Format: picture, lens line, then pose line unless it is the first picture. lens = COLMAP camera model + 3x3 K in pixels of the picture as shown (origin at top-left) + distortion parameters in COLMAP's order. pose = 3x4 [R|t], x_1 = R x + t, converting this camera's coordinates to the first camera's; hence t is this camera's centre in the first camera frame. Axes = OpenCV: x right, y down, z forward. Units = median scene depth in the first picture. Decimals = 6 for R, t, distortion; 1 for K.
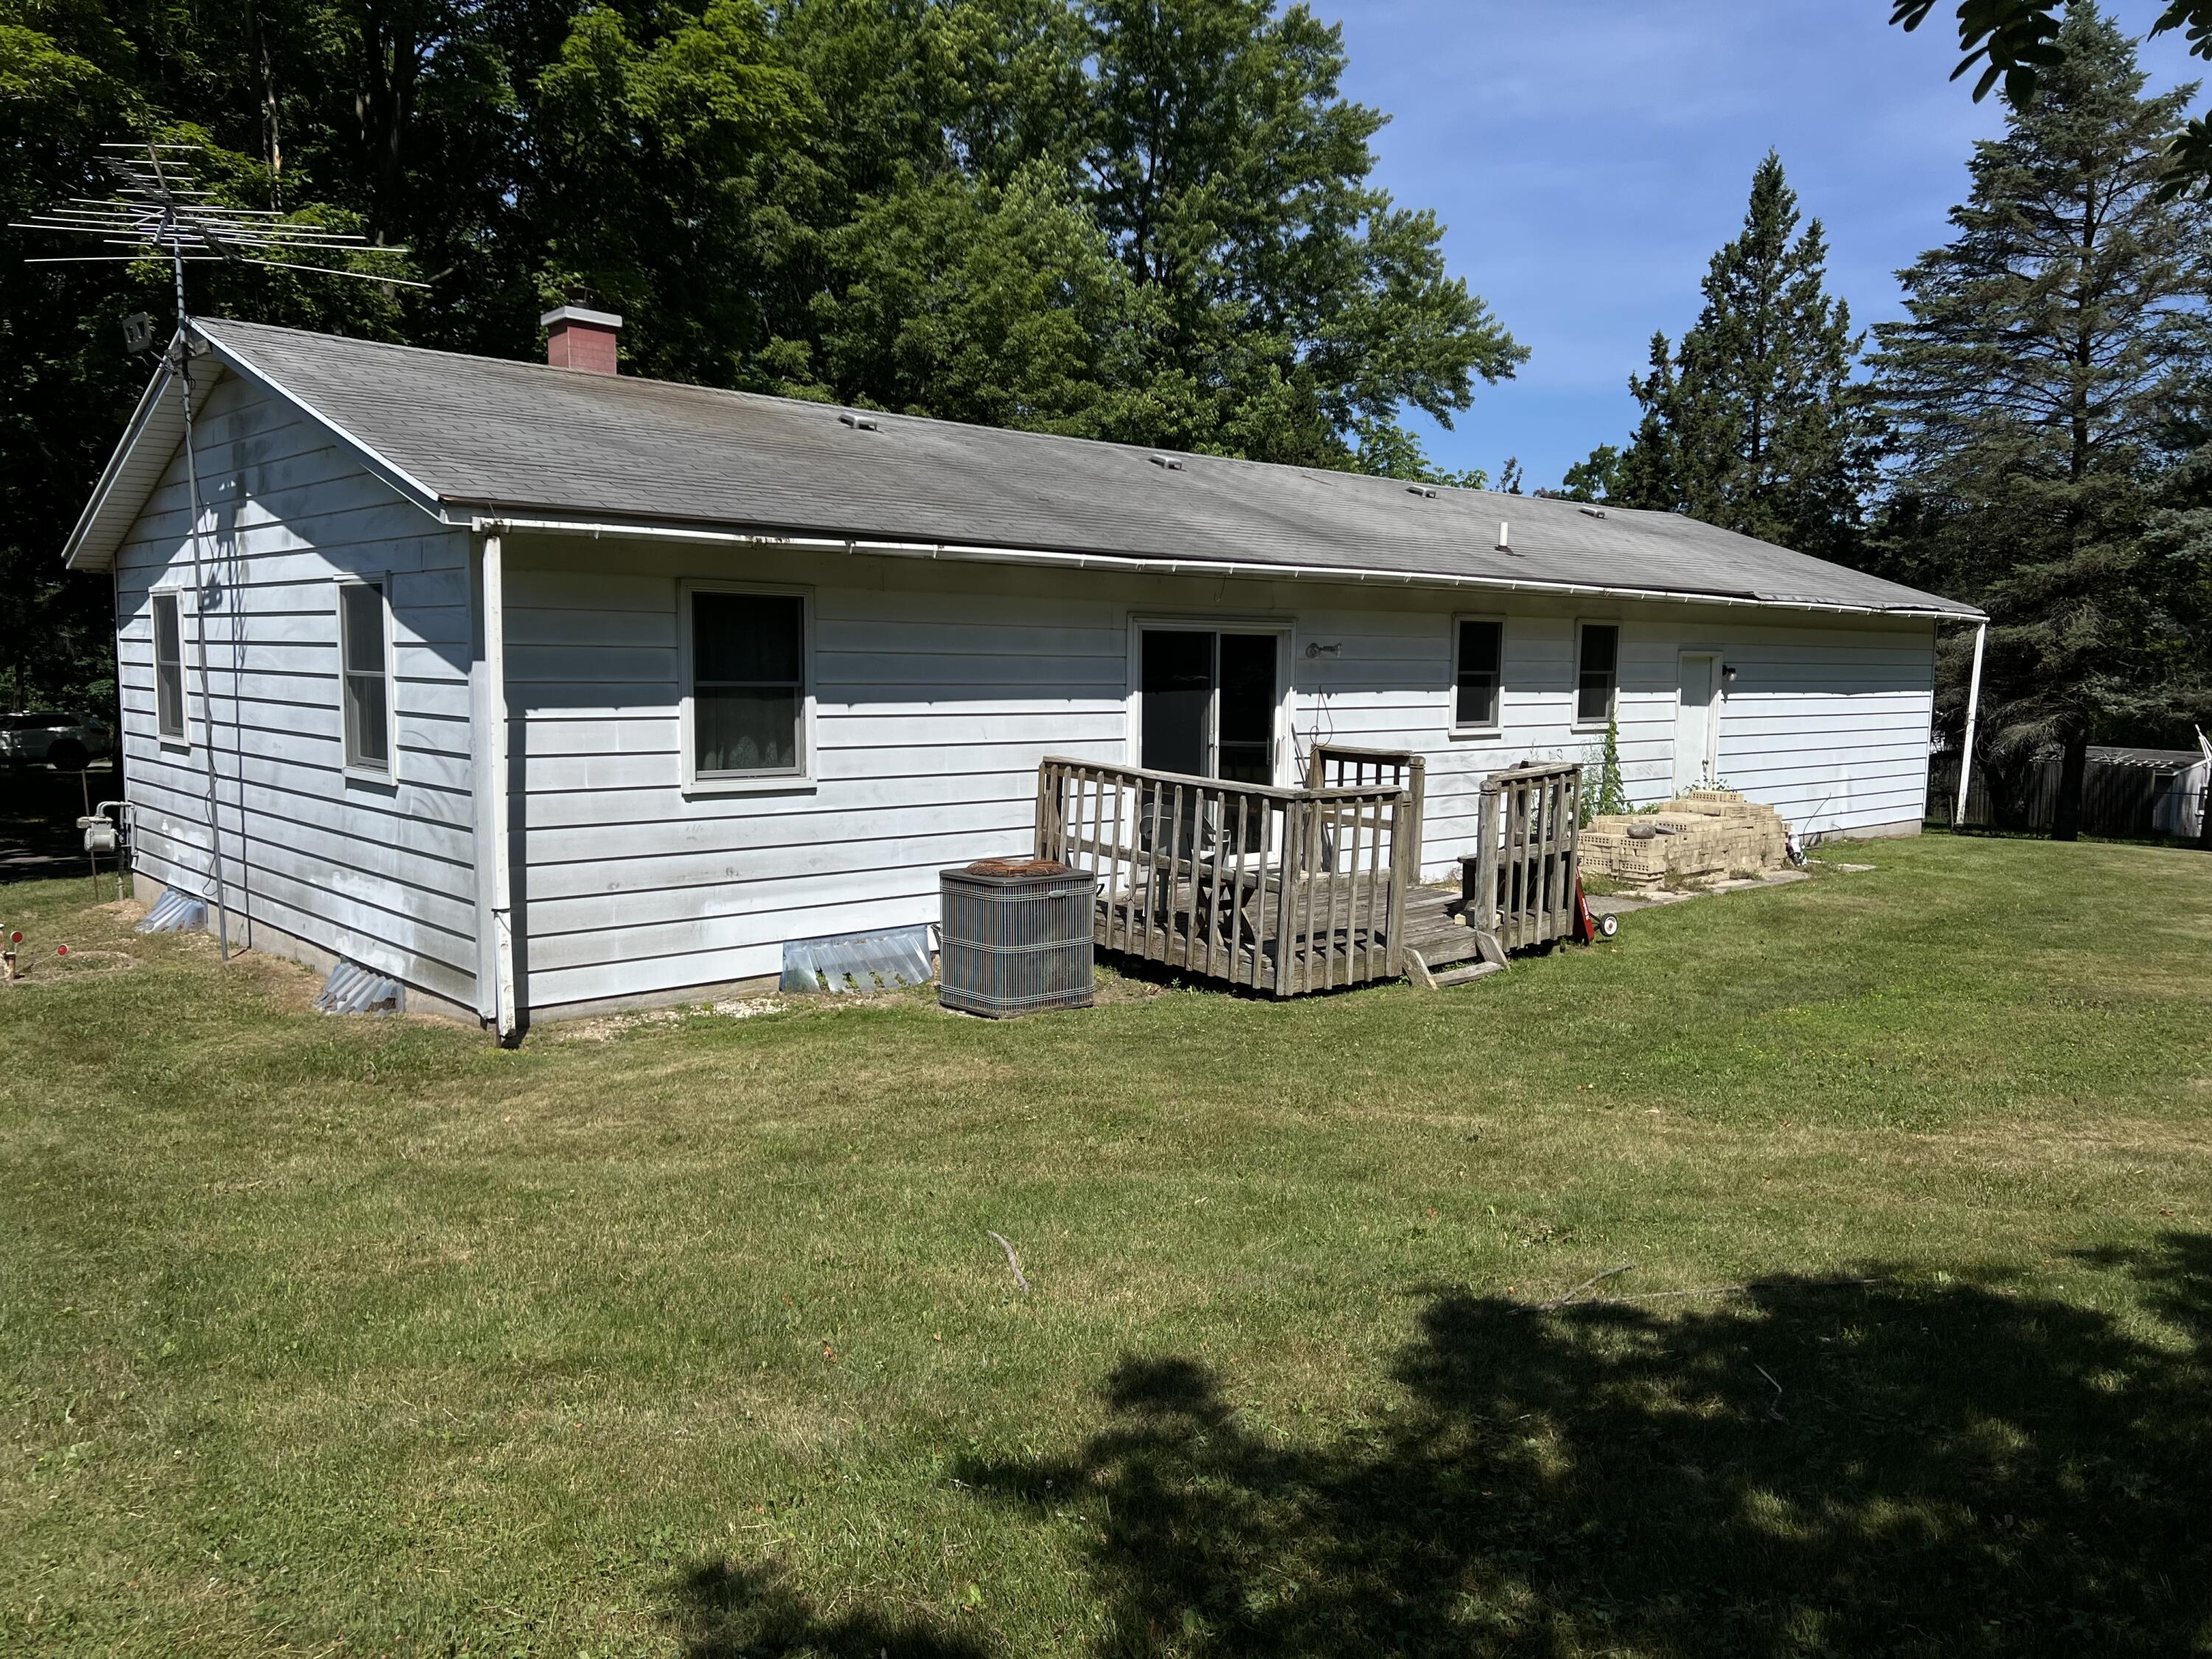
lens RADIAL K [[1646.7, 0, 1117.2], [0, 1646.7, 824.9], [0, 0, 1]] dist [0.063041, -0.067351]
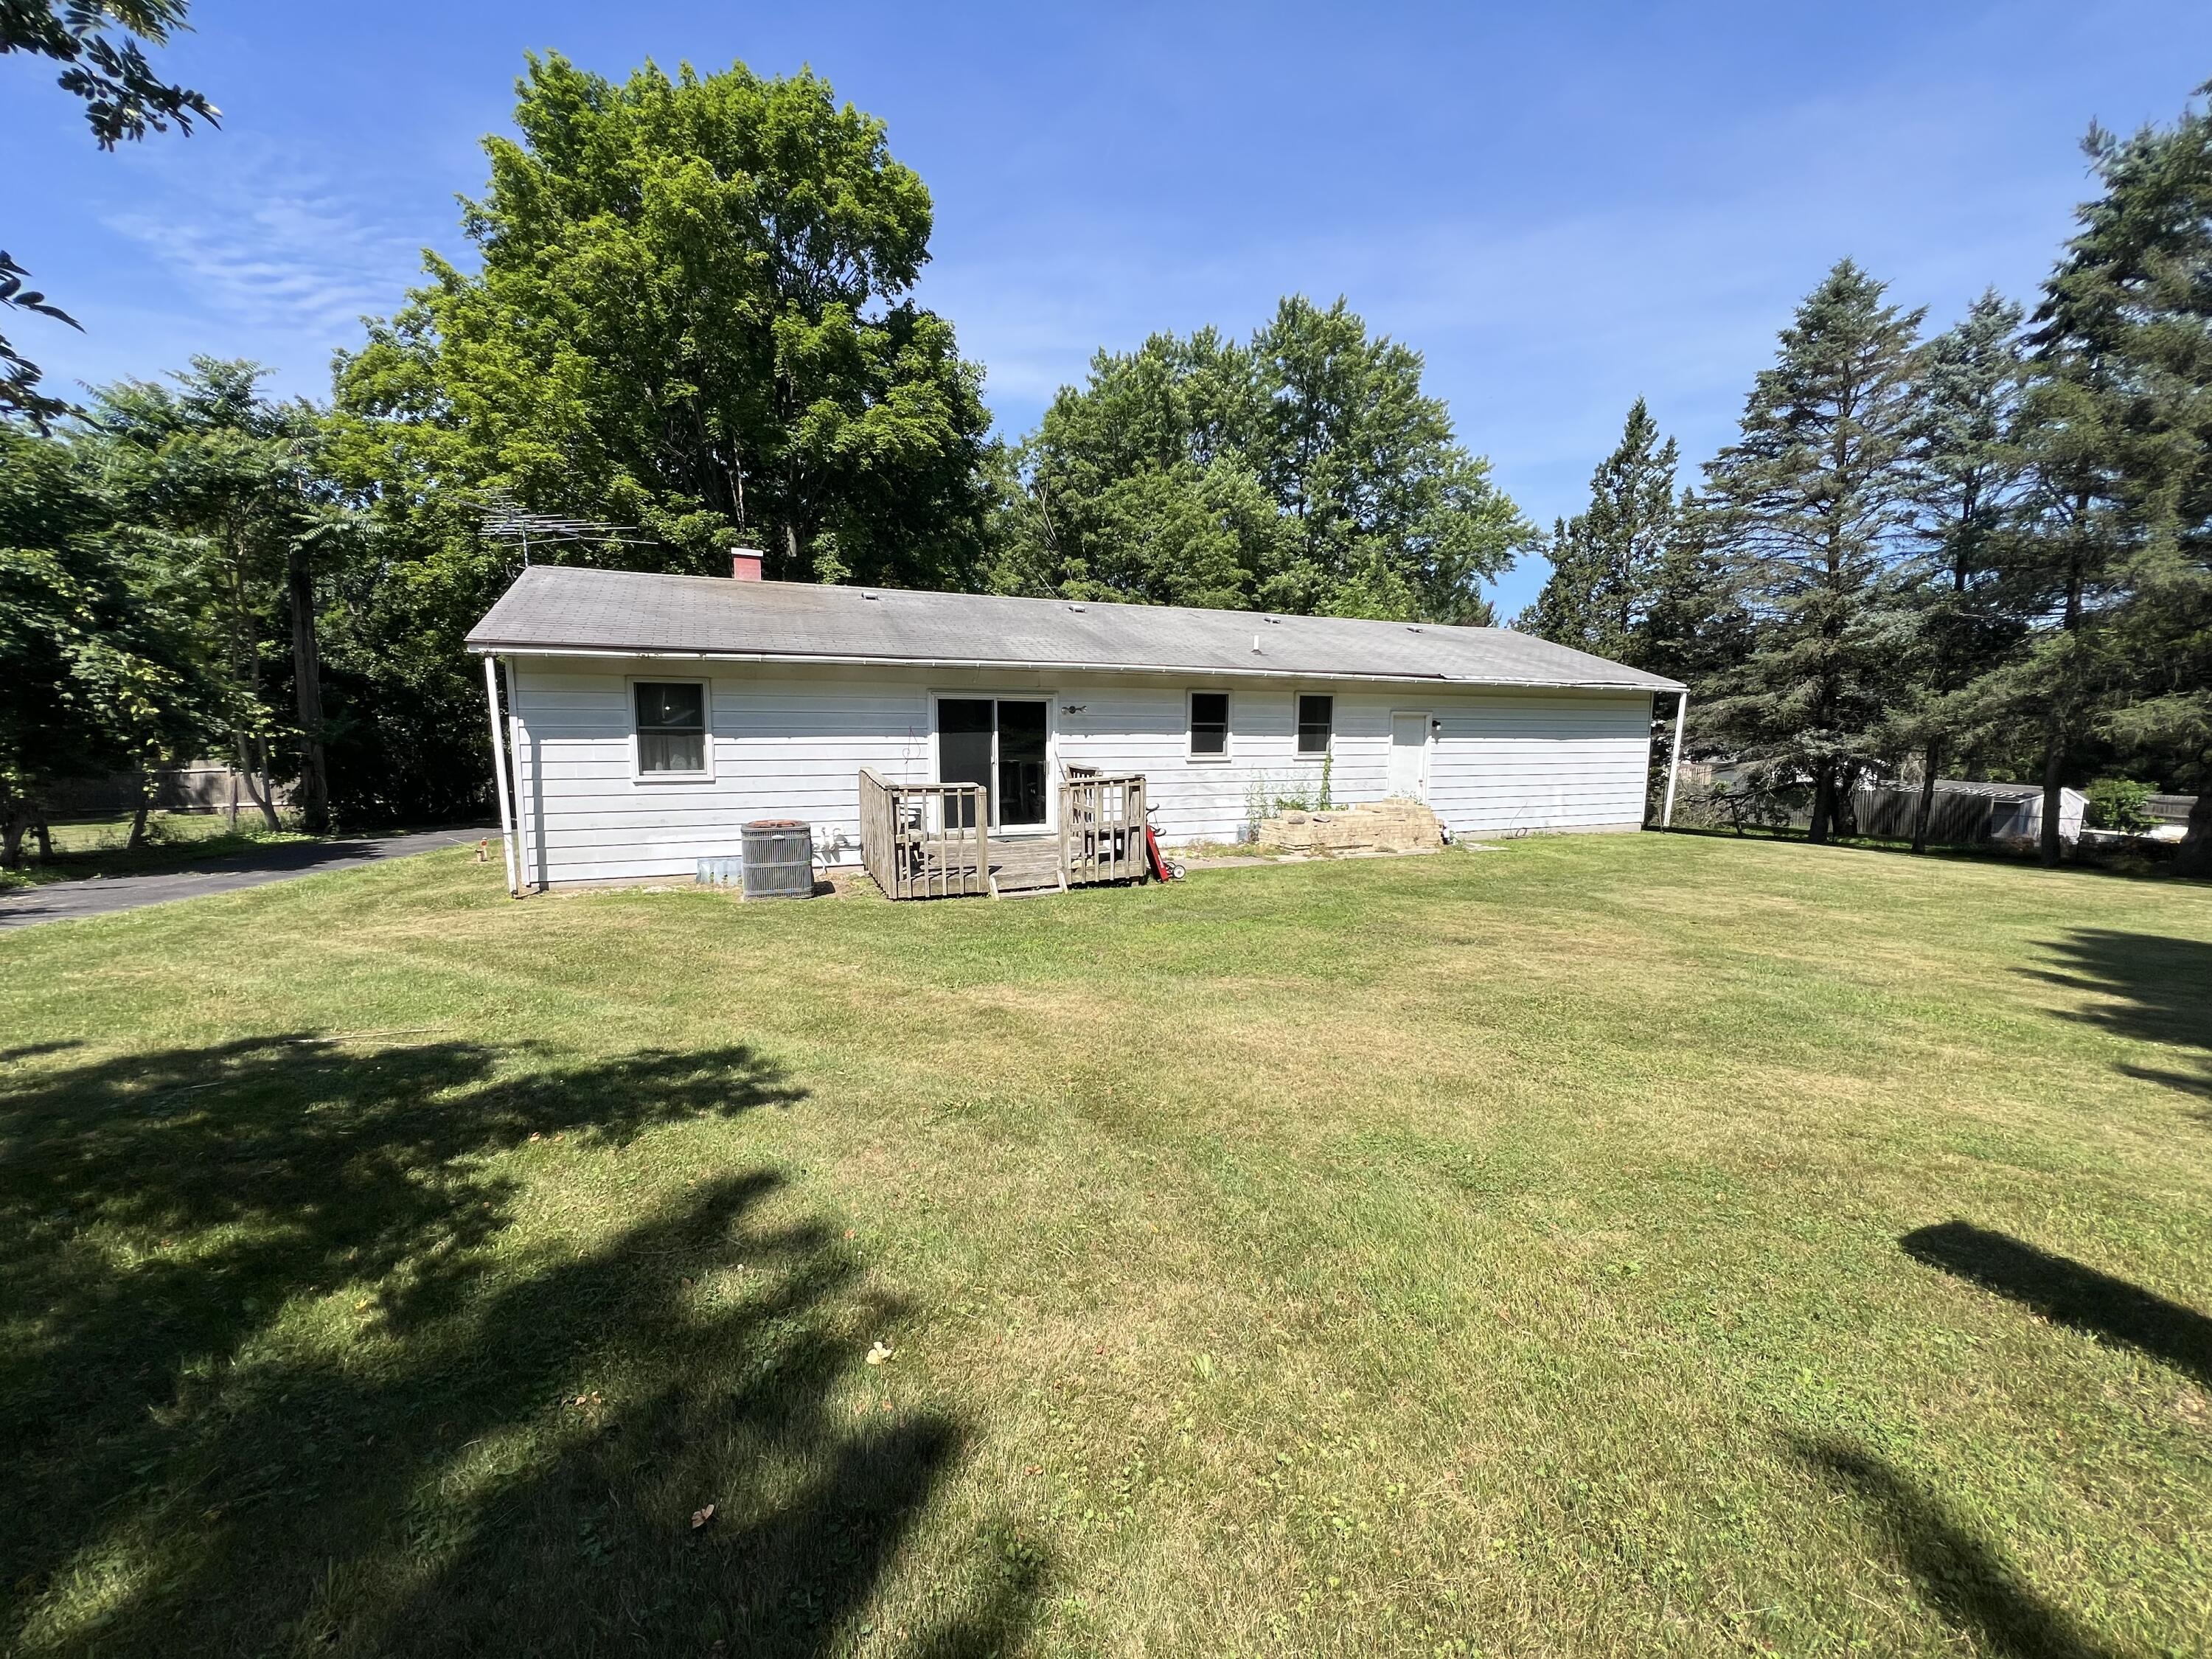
lens RADIAL K [[882.1, 0, 1103.3], [0, 882.1, 834.6], [0, 0, 1]] dist [-0.001600, -0.000949]
pose [[0.943467, 0.032819, -0.329837, 0.423681], [-0.026923, 0.999386, 0.022430, 0.004007], [0.330371, -0.012282, 0.943771, 0.109668]]
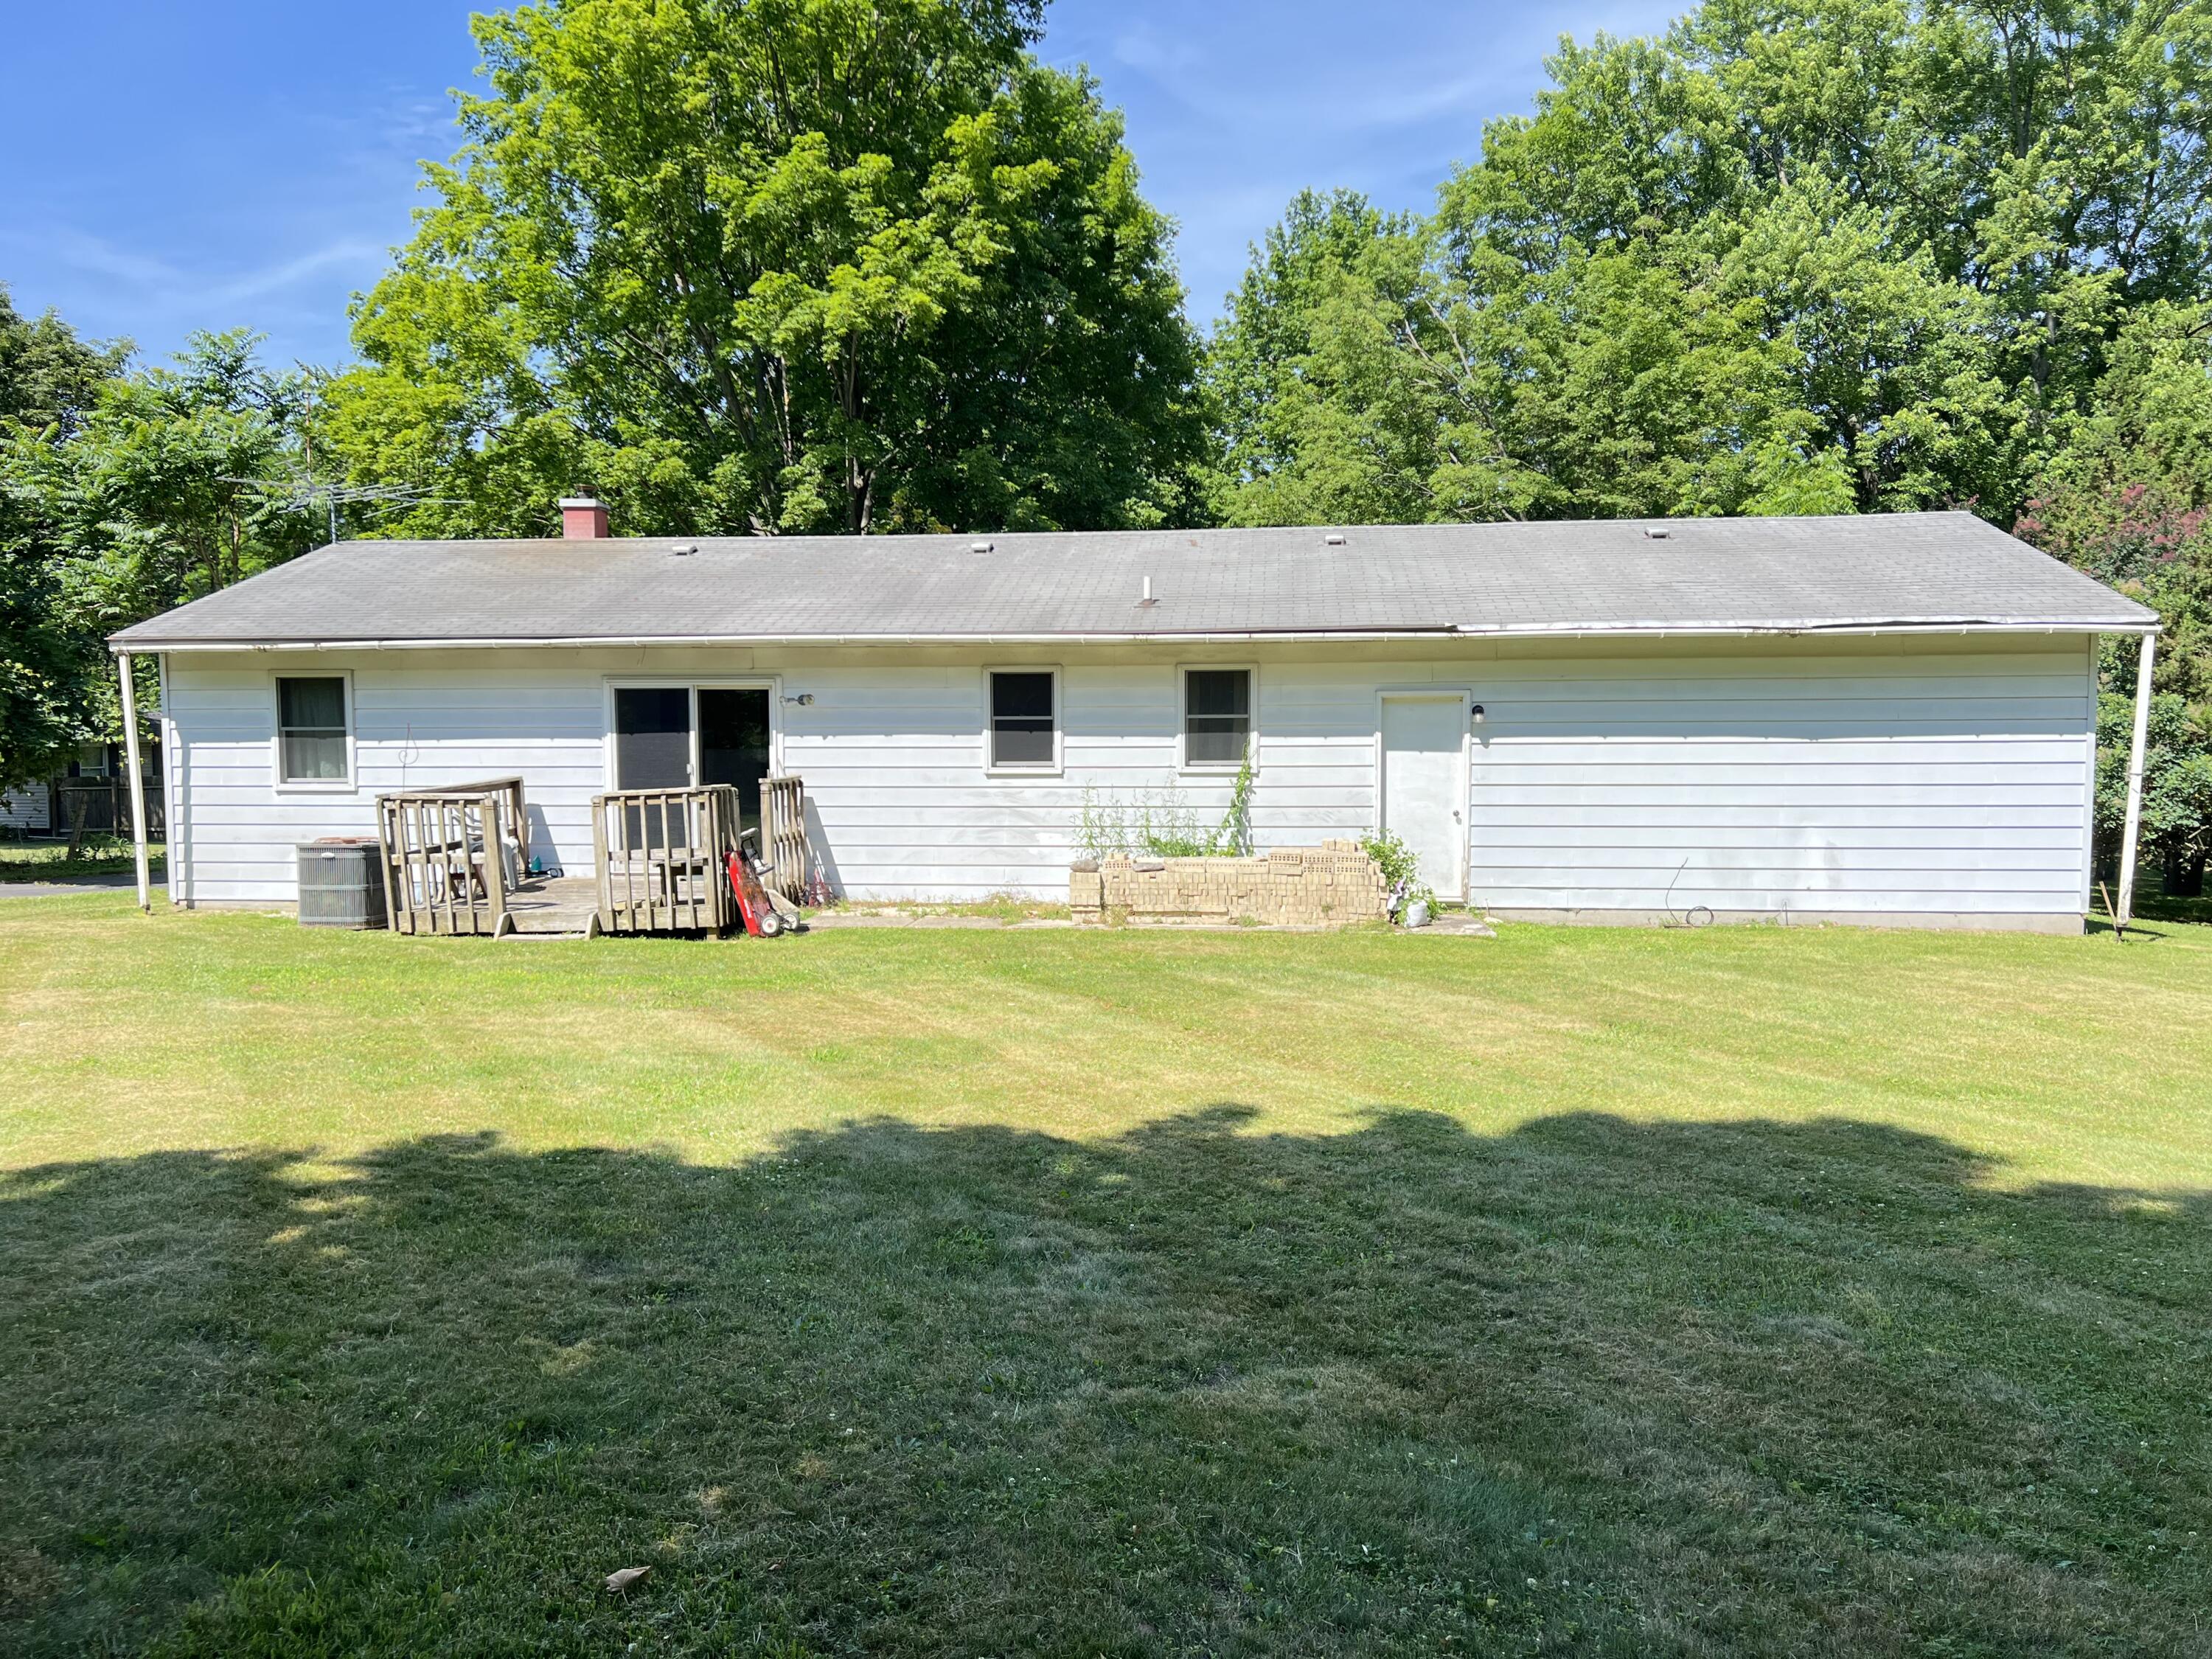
lens RADIAL K [[1646.7, 0, 1117.2], [0, 1646.7, 824.9], [0, 0, 1]] dist [0.063041, -0.067351]
pose [[0.661160, 0.029622, -0.749660, 1.107125], [-0.062681, 0.997908, -0.015850, -0.006858], [0.747622, 0.057468, 0.661634, 0.324461]]
